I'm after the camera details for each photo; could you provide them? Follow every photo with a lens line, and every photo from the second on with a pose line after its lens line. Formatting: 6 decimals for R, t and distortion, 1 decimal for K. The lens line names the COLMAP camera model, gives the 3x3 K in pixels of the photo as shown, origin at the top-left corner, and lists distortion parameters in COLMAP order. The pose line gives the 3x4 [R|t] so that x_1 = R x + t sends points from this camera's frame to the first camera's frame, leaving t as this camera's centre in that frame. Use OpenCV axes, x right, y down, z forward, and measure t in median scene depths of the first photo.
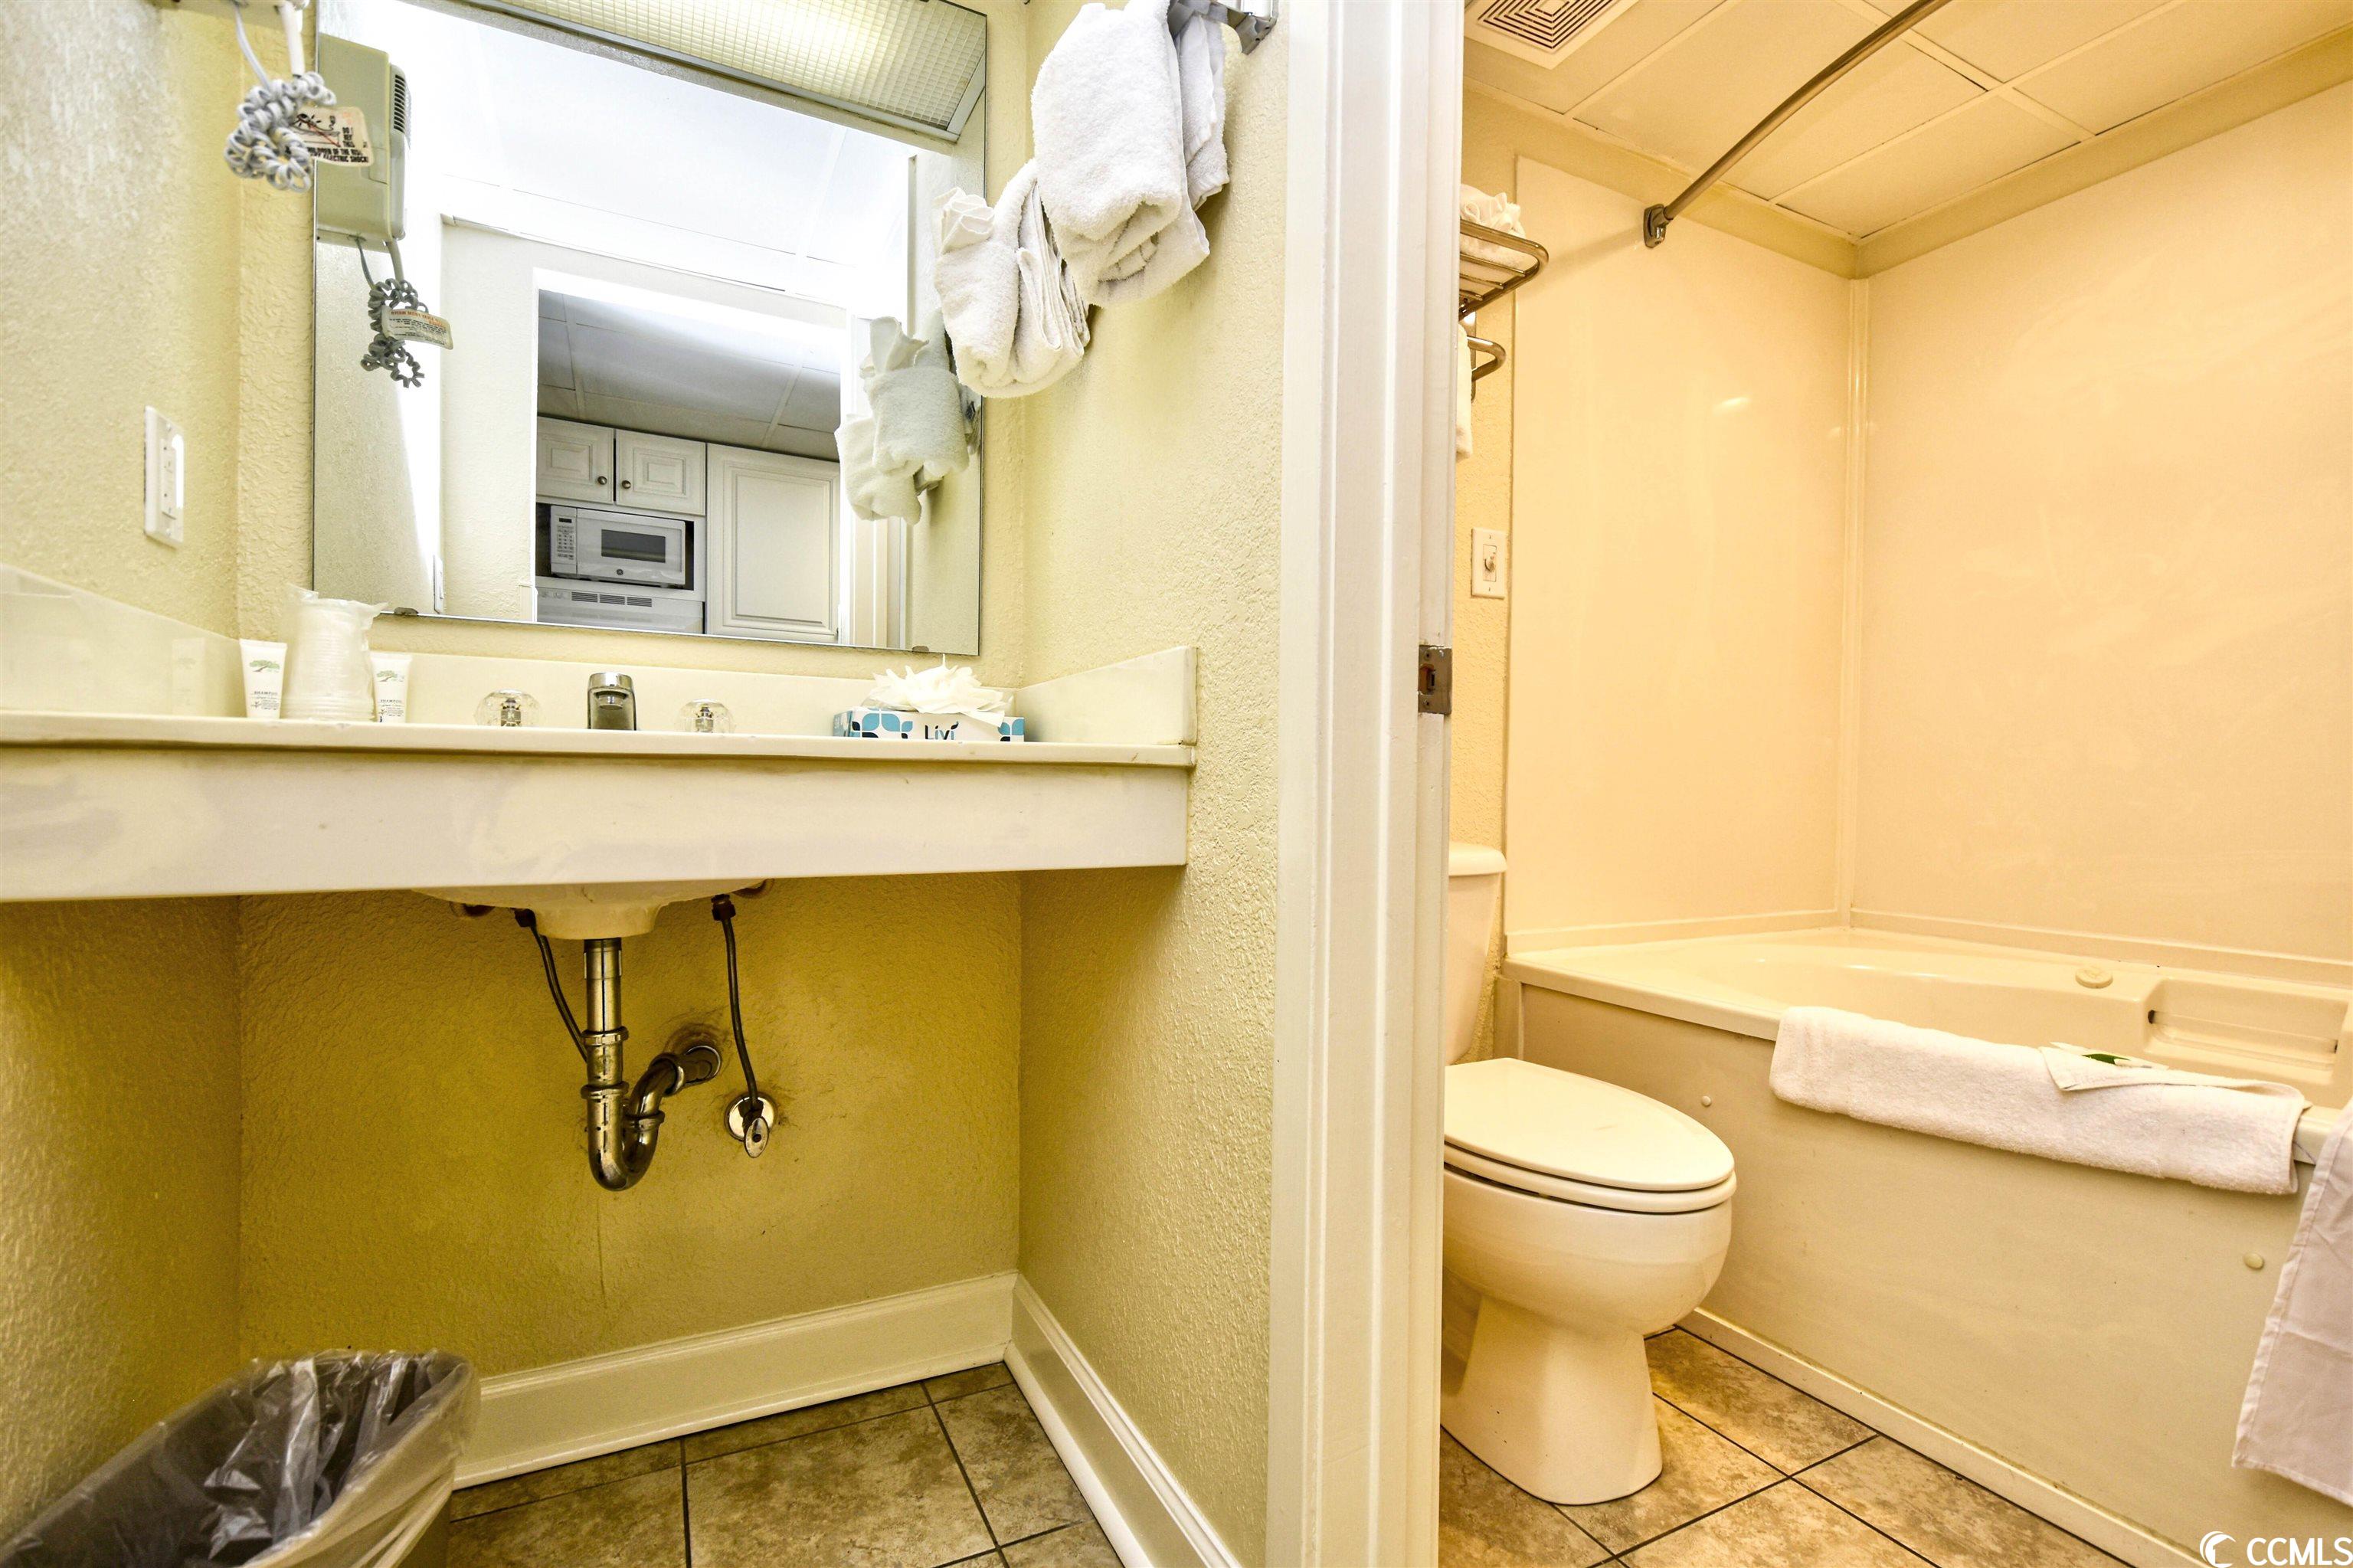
lens RADIAL K [[1055.2, 0, 1186.5], [0, 1055.2, 800.9], [0, 0, 1]] dist [0.007546, -0.008066]
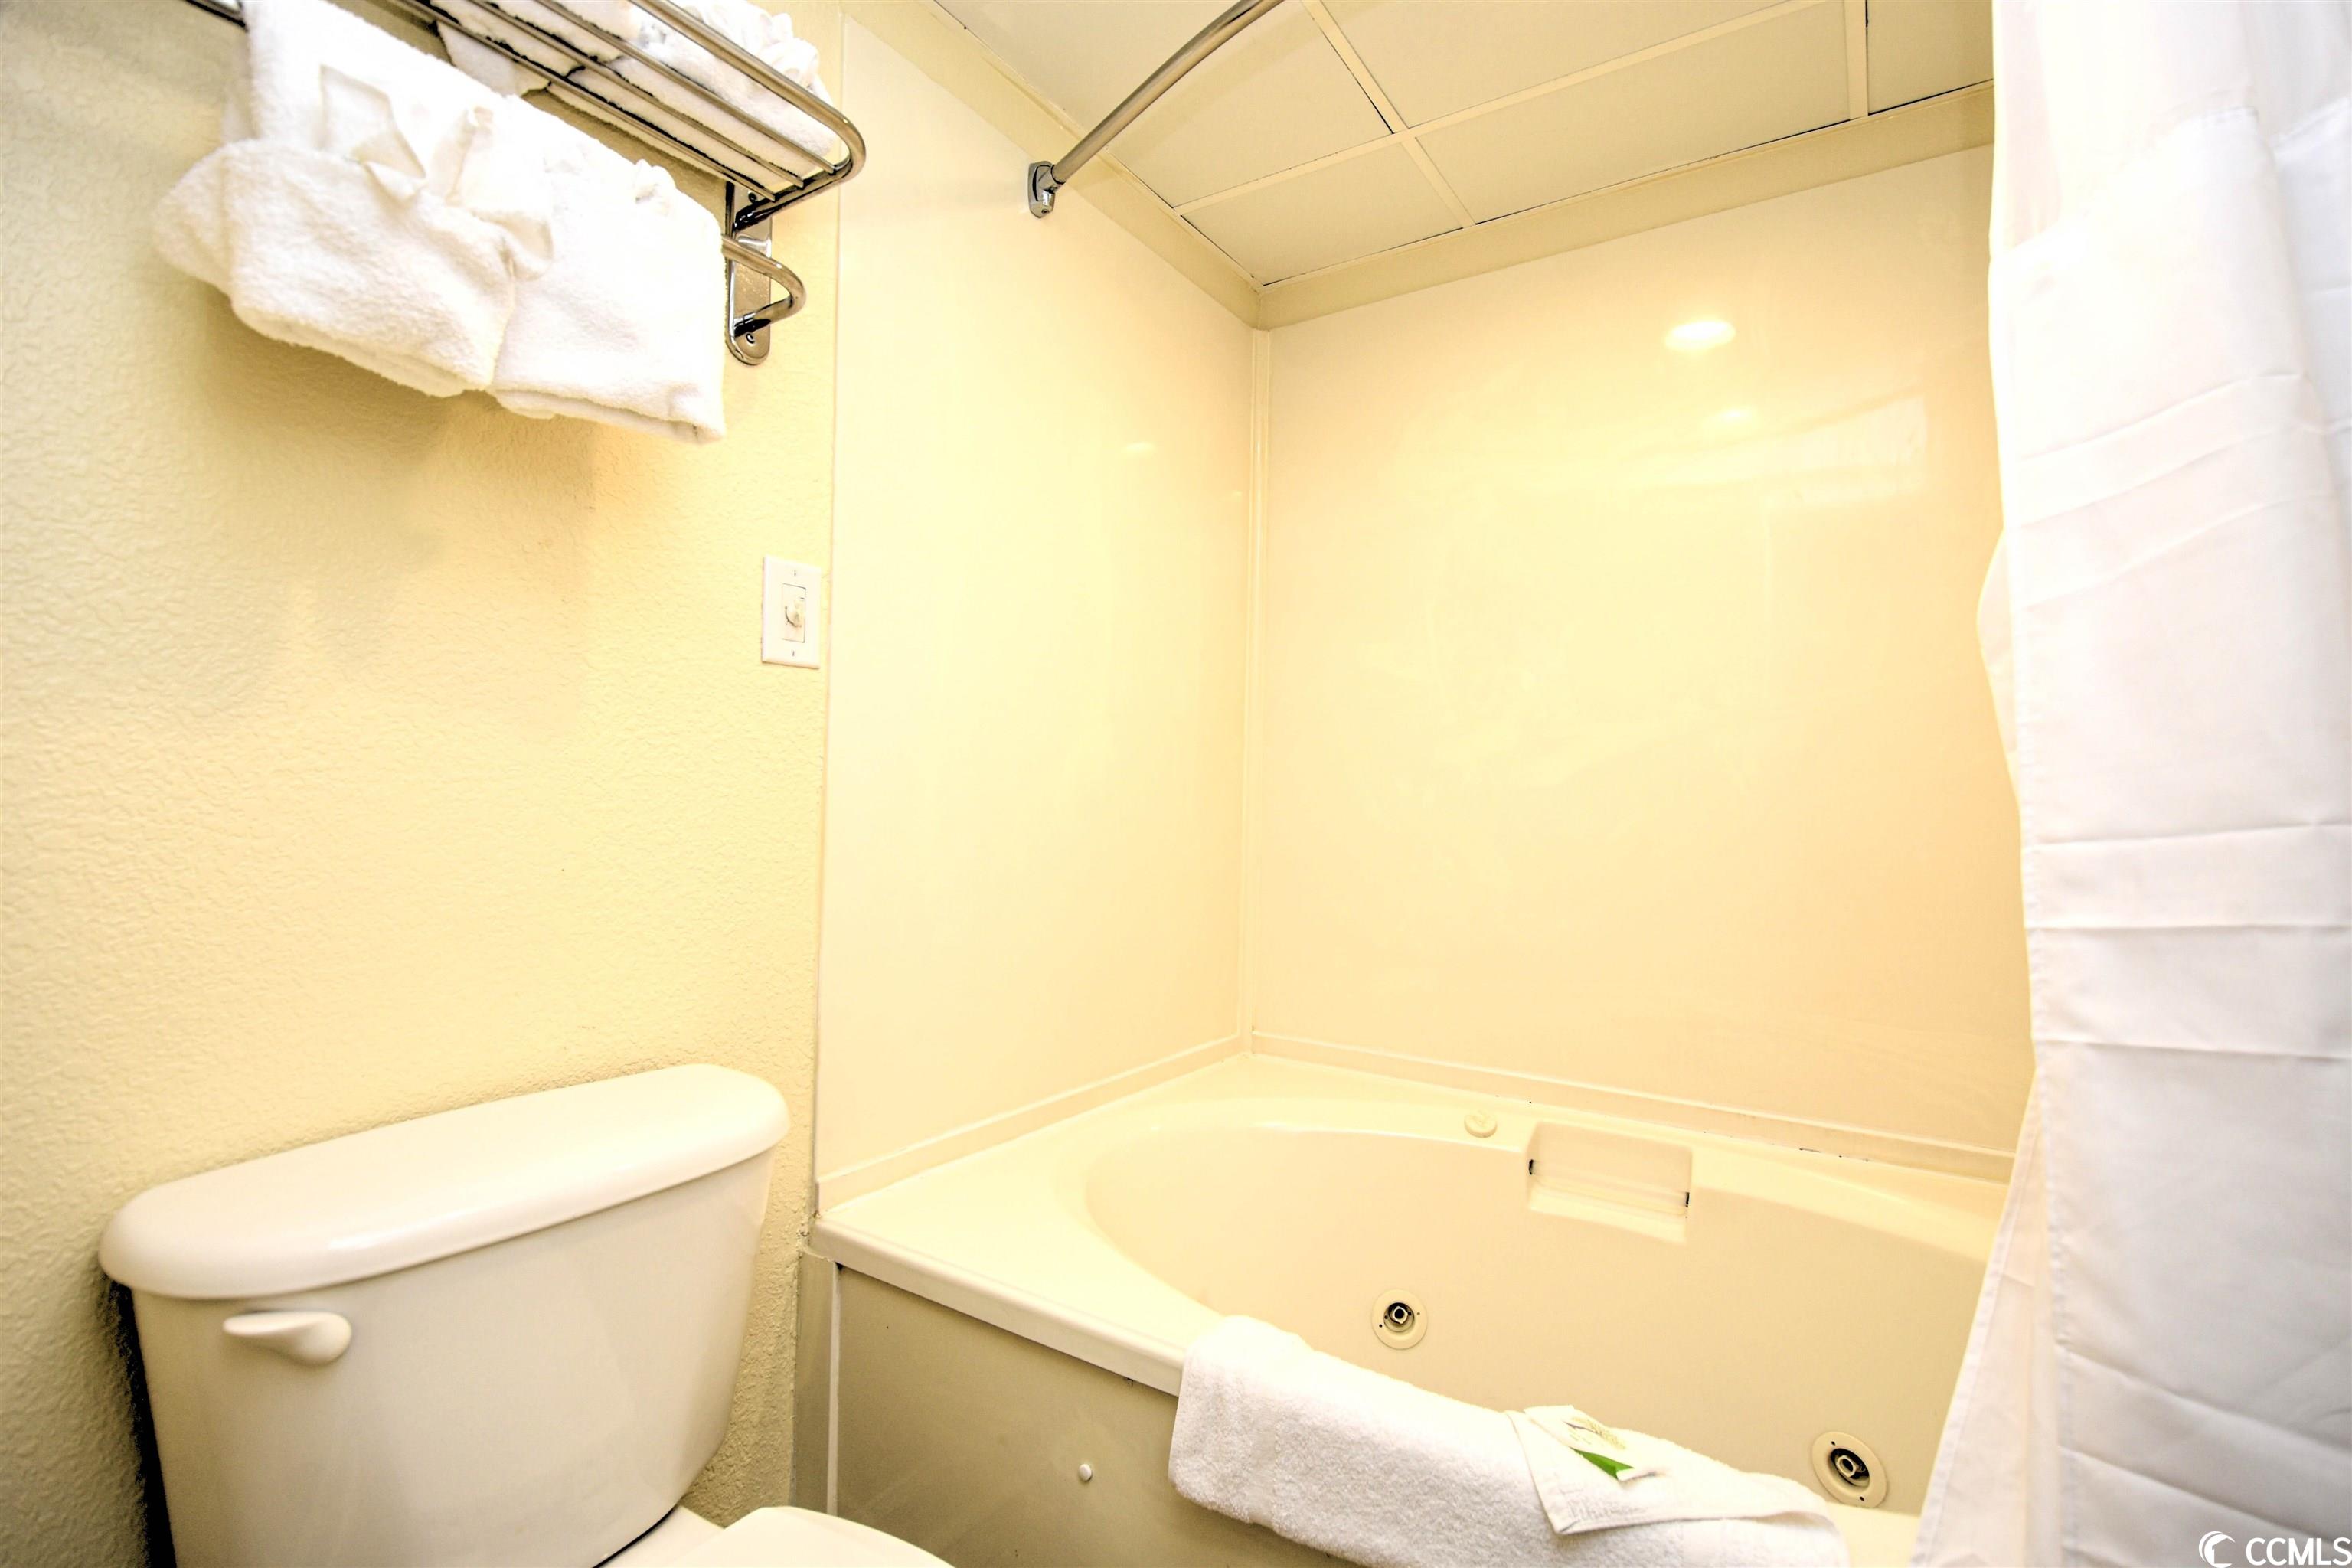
lens RADIAL K [[1054.7, 0, 1186.0], [0, 1054.7, 800.9], [0, 0, 1]] dist [0.007546, -0.008066]
pose [[0.870353, 0.007725, 0.492367, 0.179910], [-0.002400, 0.999932, -0.011446, -0.104091], [-0.492422, 0.008780, 0.870312, 0.322402]]
